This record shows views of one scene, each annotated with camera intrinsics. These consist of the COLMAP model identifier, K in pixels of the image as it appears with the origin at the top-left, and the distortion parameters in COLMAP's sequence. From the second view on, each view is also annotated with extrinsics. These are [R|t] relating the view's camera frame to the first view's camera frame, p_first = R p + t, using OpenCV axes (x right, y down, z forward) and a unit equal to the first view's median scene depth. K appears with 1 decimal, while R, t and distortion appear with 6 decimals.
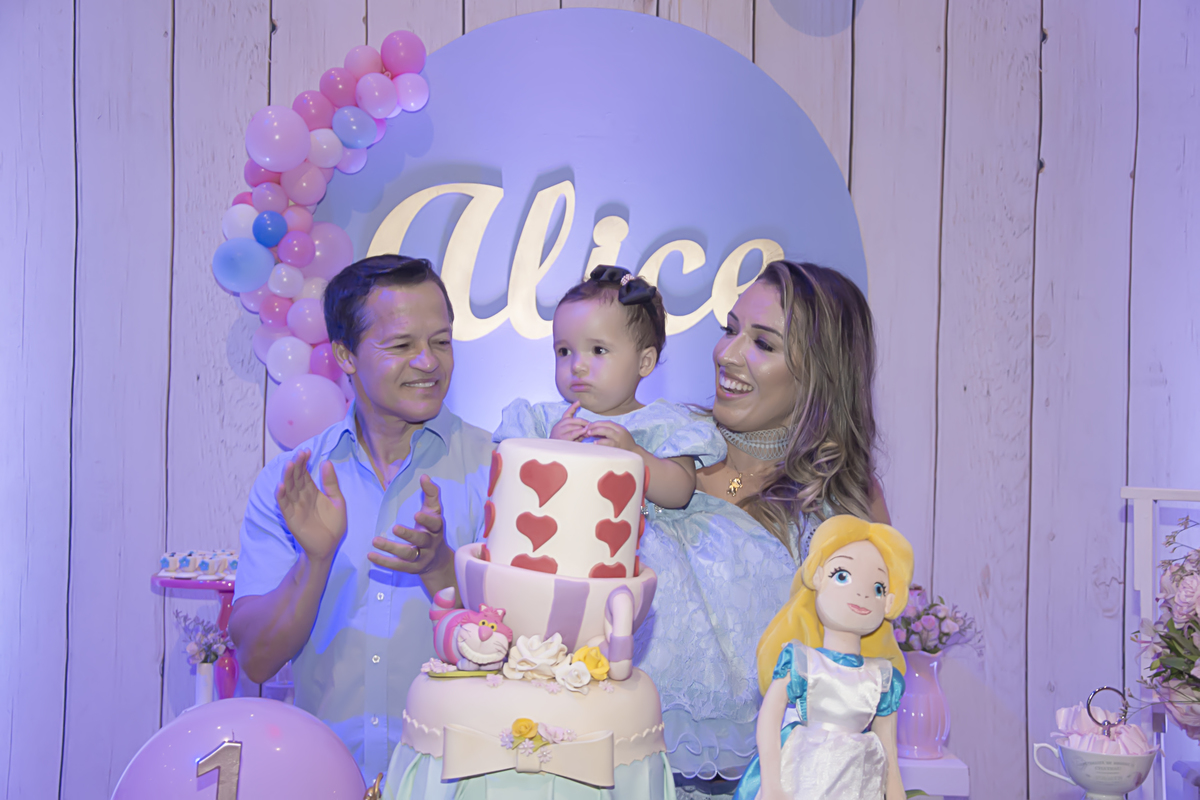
lens RADIAL K [[1754.8, 0, 600.0], [0, 1754.8, 417.9], [0, 0, 1]] dist [0.072749, 0.756644]
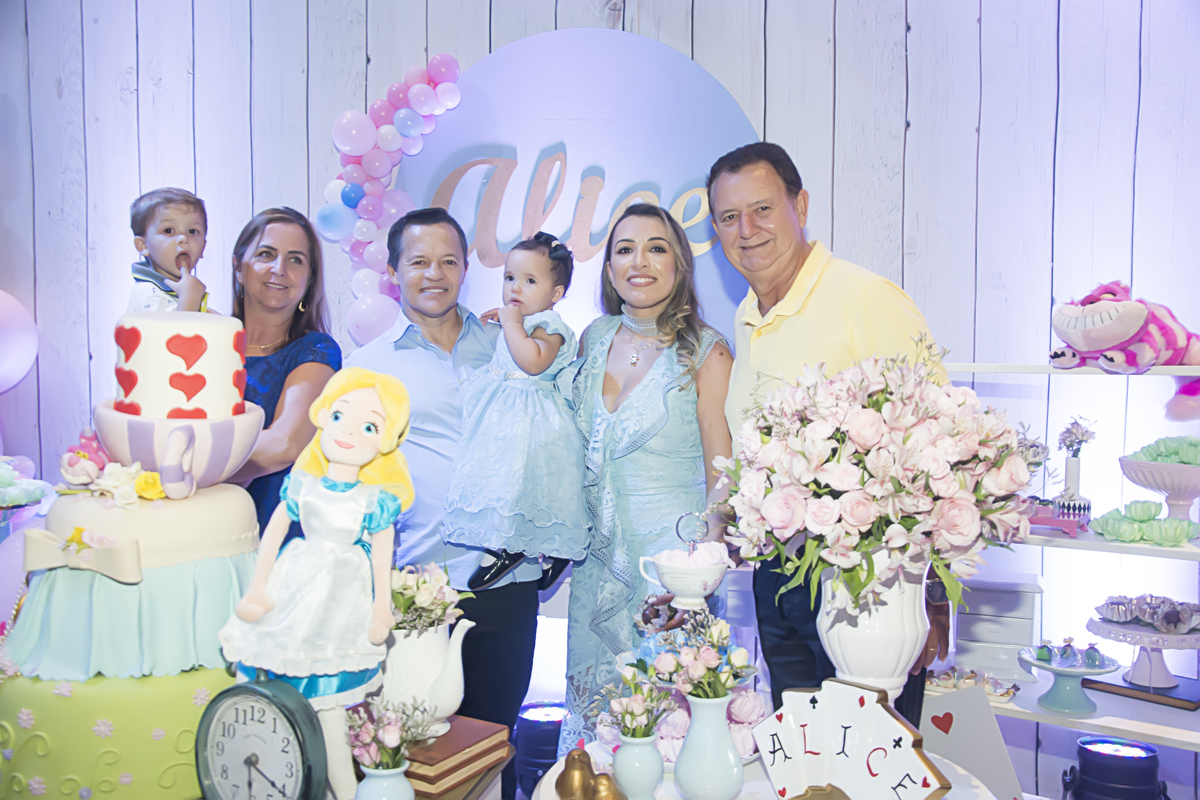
lens RADIAL K [[1115.2, 0, 603.6], [0, 1115.2, 404.5], [0, 0, 1]] dist [-0.090101, 0.183874]
pose [[0.974389, -0.001372, -0.224863, 0.236861], [0.013810, 0.998459, 0.053751, 0.021162], [0.224443, -0.055480, 0.972907, 0.149108]]
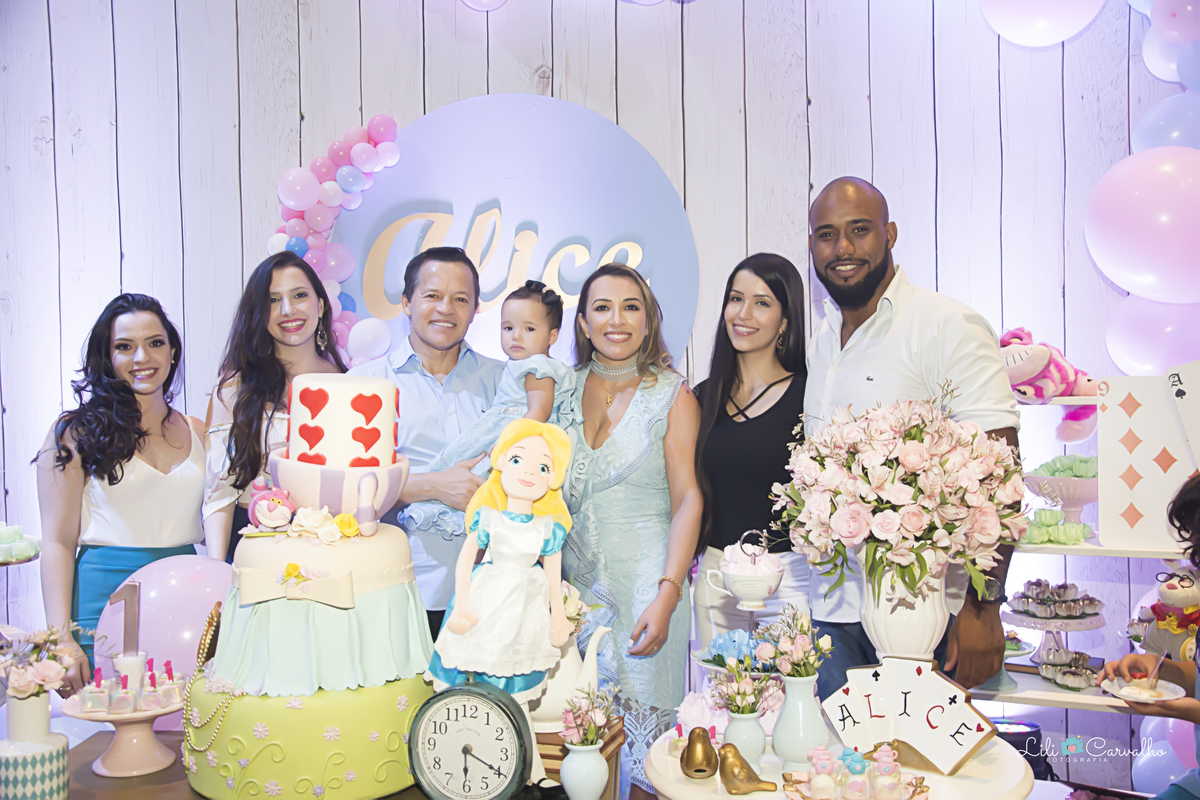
lens RADIAL K [[1135.9, 0, 601.6], [0, 1135.9, 413.5], [0, 0, 1]] dist [-0.086475, 0.207640]
pose [[0.998384, -0.032510, -0.046601, 0.122948], [0.034150, 0.998810, 0.034829, 0.010552], [0.045413, -0.036364, 0.998306, 0.037391]]
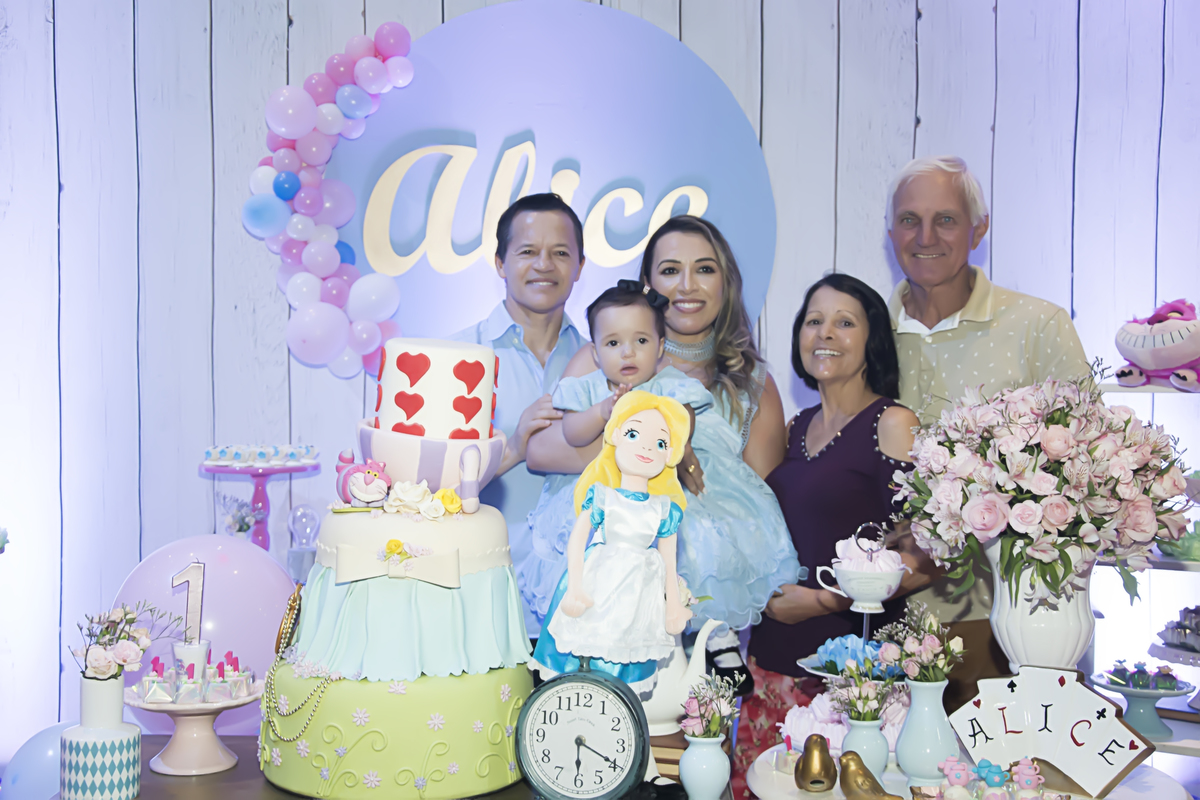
lens RADIAL K [[1547.0, 0, 581.3], [0, 1547.0, 403.3], [0, 0, 1]] dist [0.028396, 0.406064]
pose [[0.998666, -0.012428, -0.050114, 0.077167], [0.014170, 0.999303, 0.034547, 0.011848], [0.049650, -0.035211, 0.998146, -0.090418]]
